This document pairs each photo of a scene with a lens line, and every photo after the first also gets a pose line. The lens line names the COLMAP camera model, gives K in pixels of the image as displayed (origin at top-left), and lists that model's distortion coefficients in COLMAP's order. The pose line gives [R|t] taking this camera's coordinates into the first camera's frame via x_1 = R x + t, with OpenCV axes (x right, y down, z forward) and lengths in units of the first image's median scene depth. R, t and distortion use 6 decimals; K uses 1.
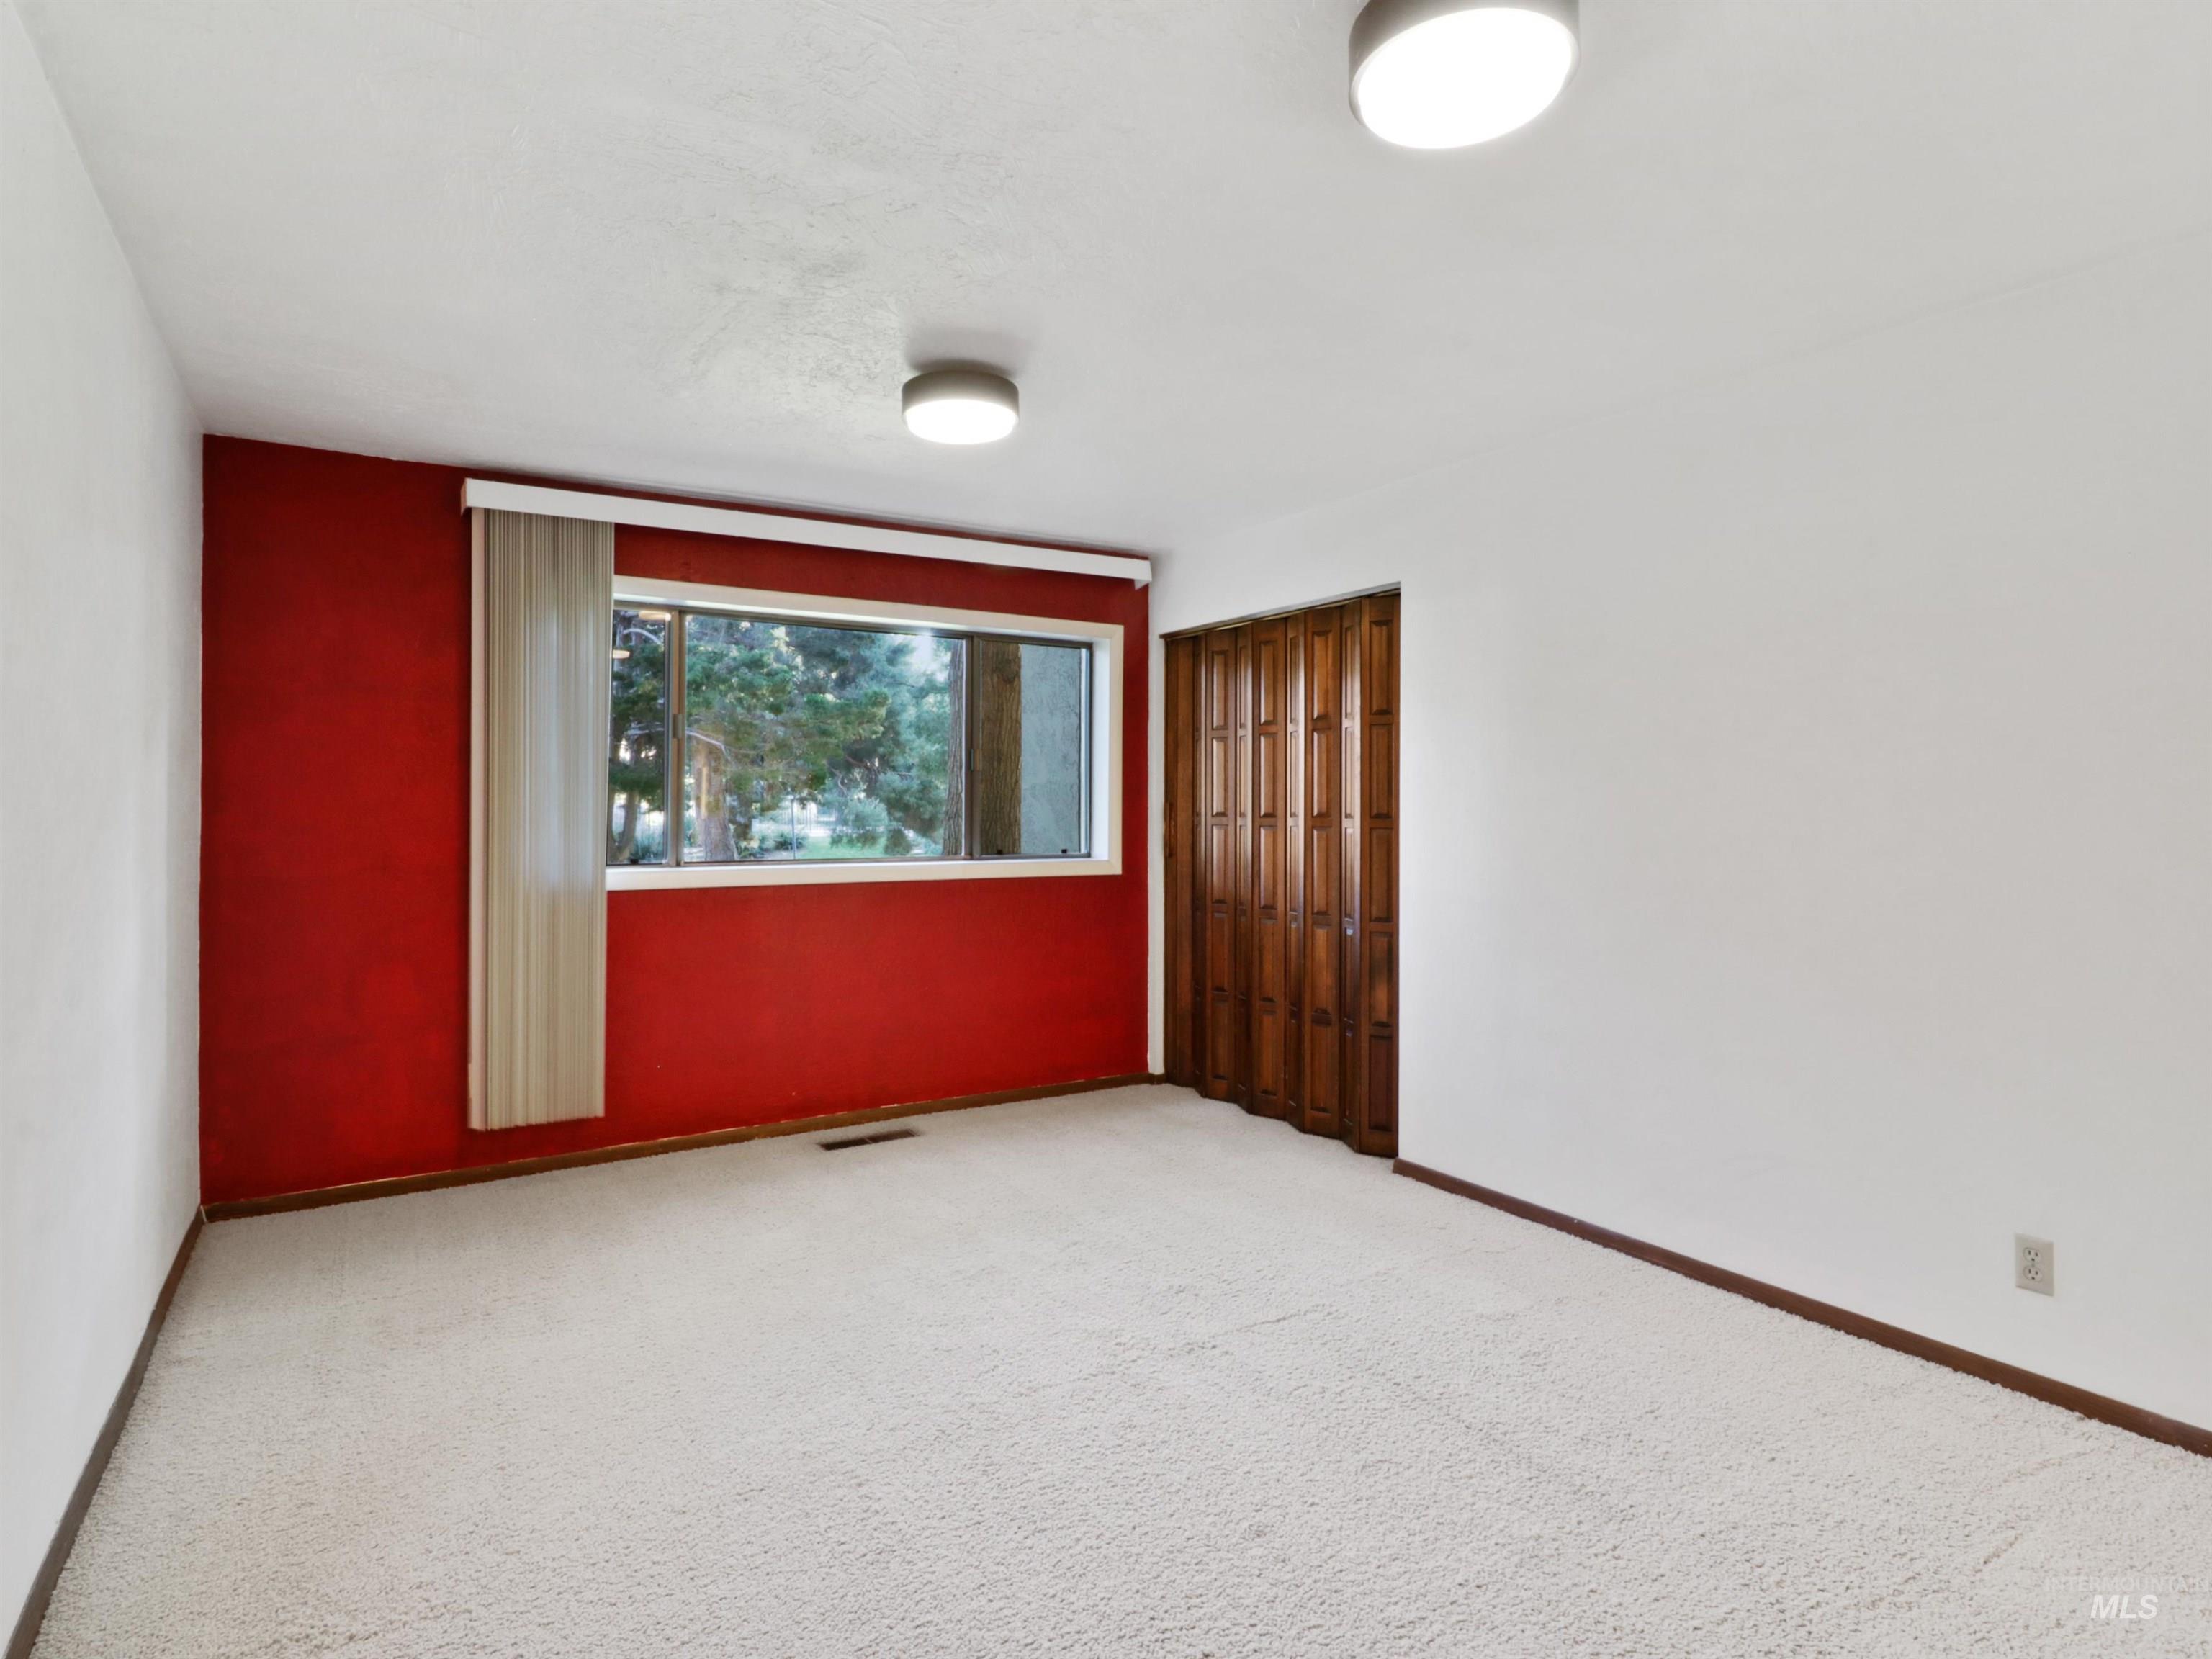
lens RADIAL K [[1174.9, 0, 1077.8], [0, 1174.9, 823.4], [0, 0, 1]] dist [0.002073, -0.022111]
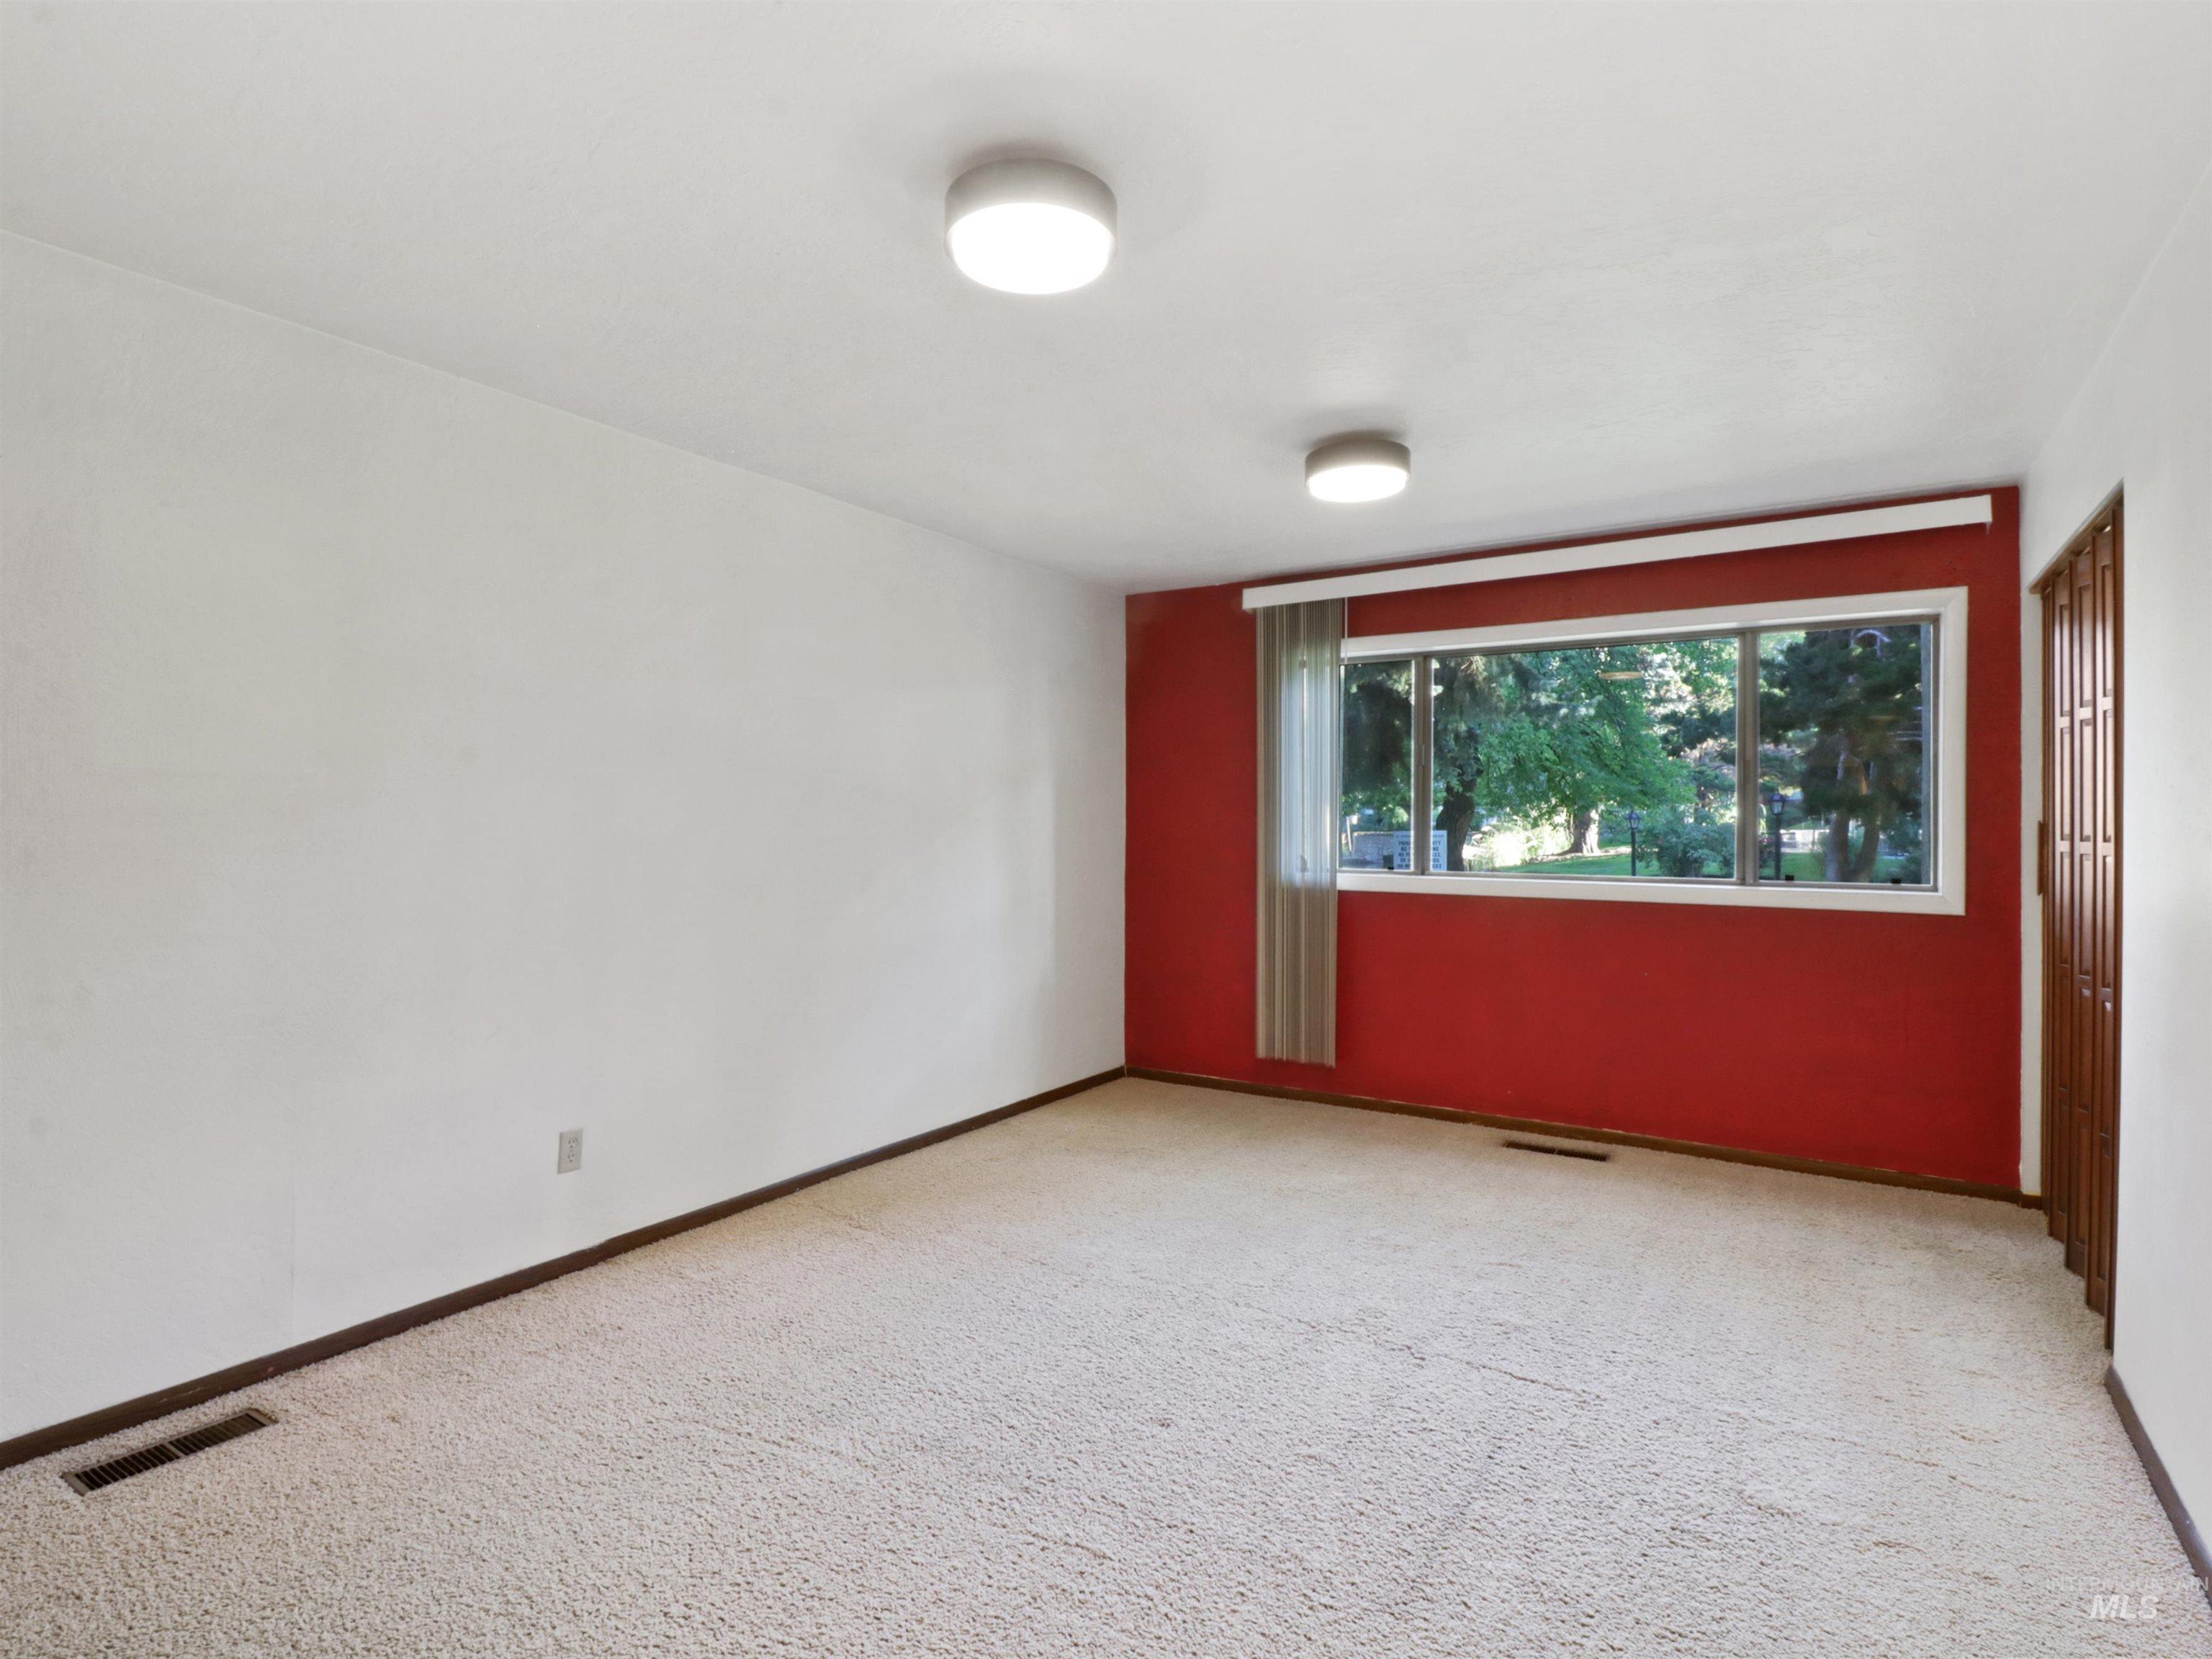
lens RADIAL K [[1174.9, 0, 1077.8], [0, 1174.9, 823.4], [0, 0, 1]] dist [0.002073, -0.022111]
pose [[0.412598, 0.000301, -0.910913, 0.634171], [-0.021165, 0.999733, -0.009256, 0.004767], [0.910667, 0.023099, 0.412494, 0.219723]]
